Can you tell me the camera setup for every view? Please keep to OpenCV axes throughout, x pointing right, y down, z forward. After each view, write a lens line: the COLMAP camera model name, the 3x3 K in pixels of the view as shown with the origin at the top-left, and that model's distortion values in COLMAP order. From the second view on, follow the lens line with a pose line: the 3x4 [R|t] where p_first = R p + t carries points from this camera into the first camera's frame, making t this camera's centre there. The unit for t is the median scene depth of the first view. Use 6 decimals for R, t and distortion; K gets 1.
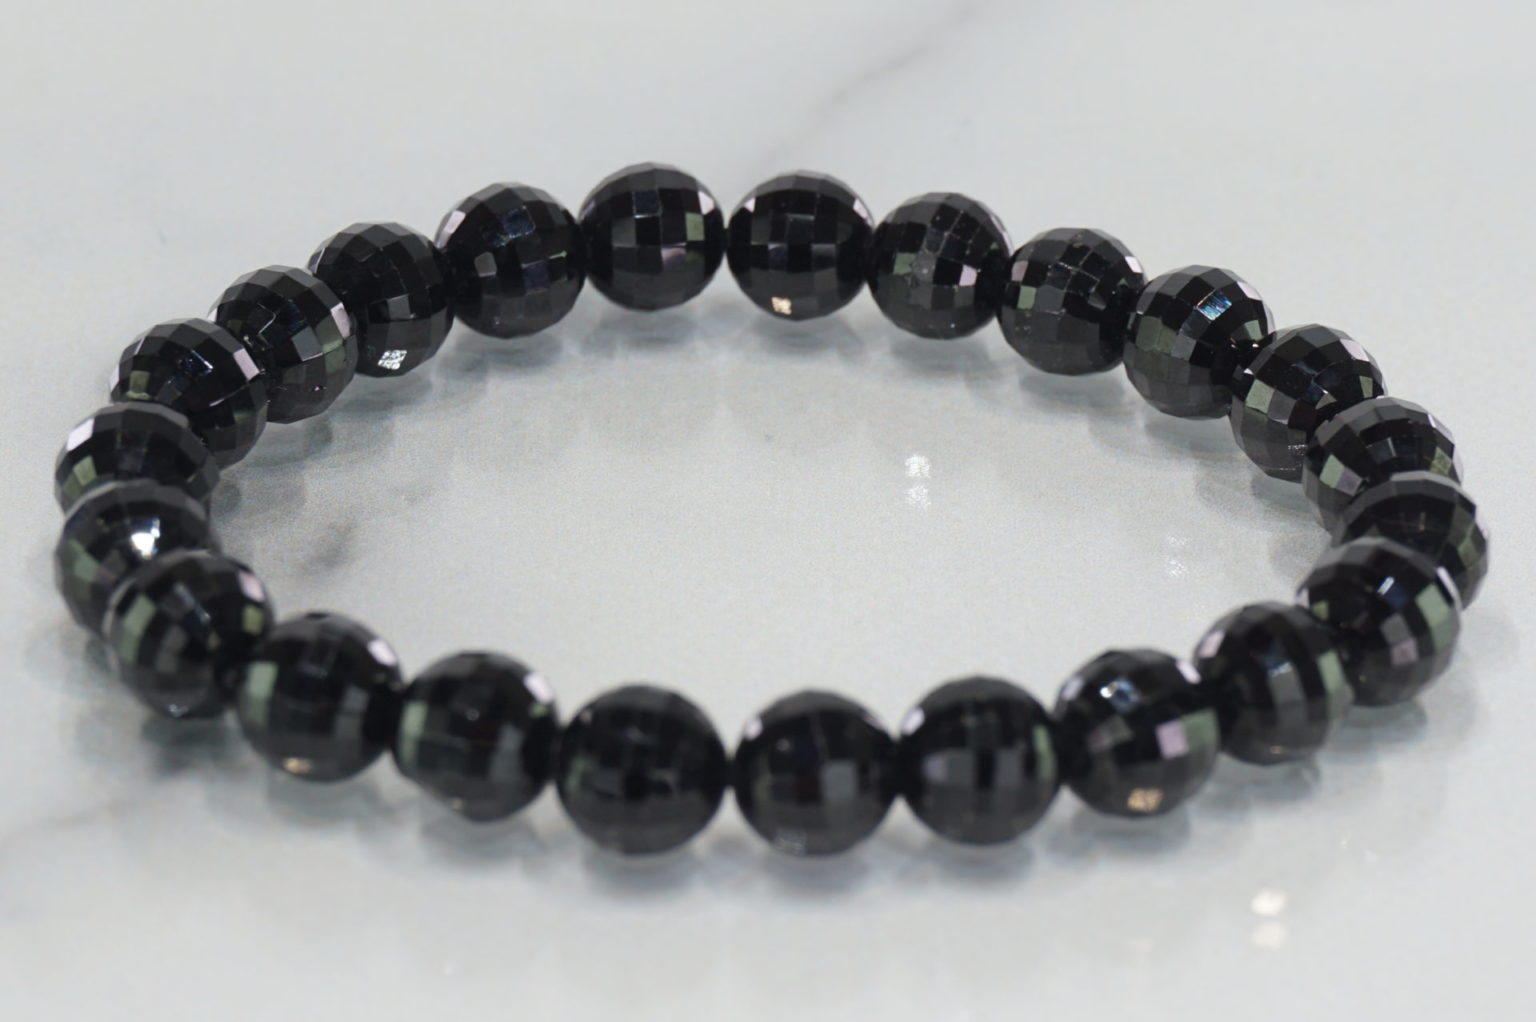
lens RADIAL K [[3409.4, 0, 768.0], [0, 3409.4, 511.0], [0, 0, 1]] dist [-0.205408, -0.011570]
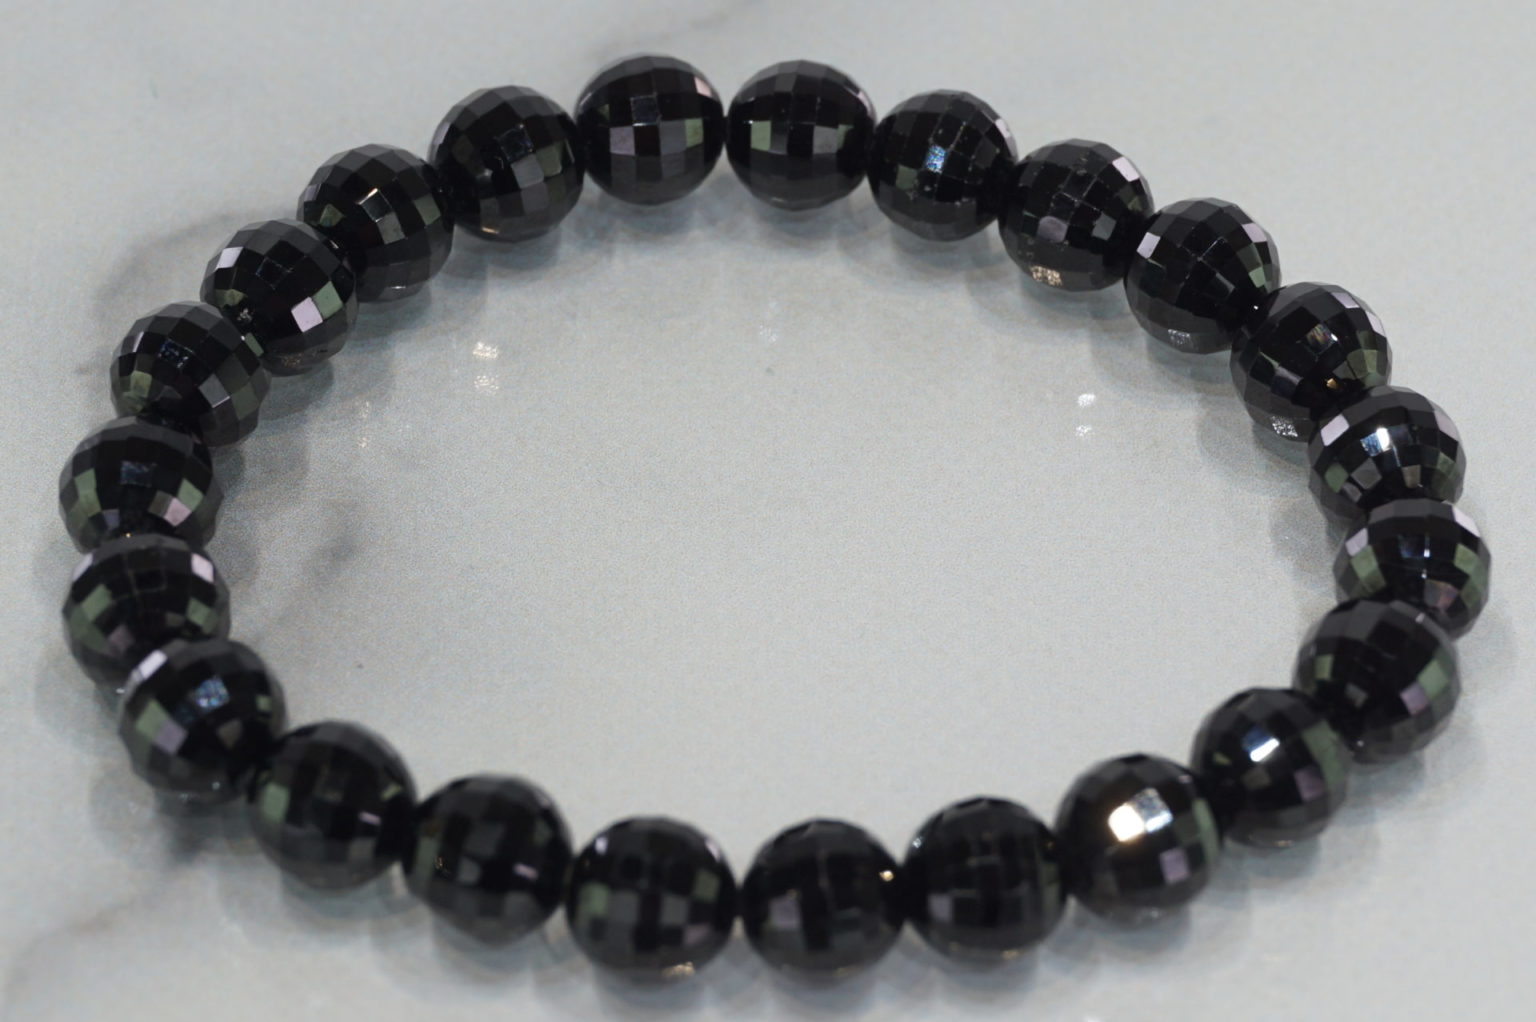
lens RADIAL K [[3409.4, 0, 768.0], [0, 3409.4, 511.0], [0, 0, 1]] dist [-0.205408, -0.011570]
pose [[0.999993, -0.002082, 0.003127, -0.004537], [0.001650, 0.991222, 0.132199, -0.142495], [-0.003375, -0.132193, 0.991218, 0.007287]]
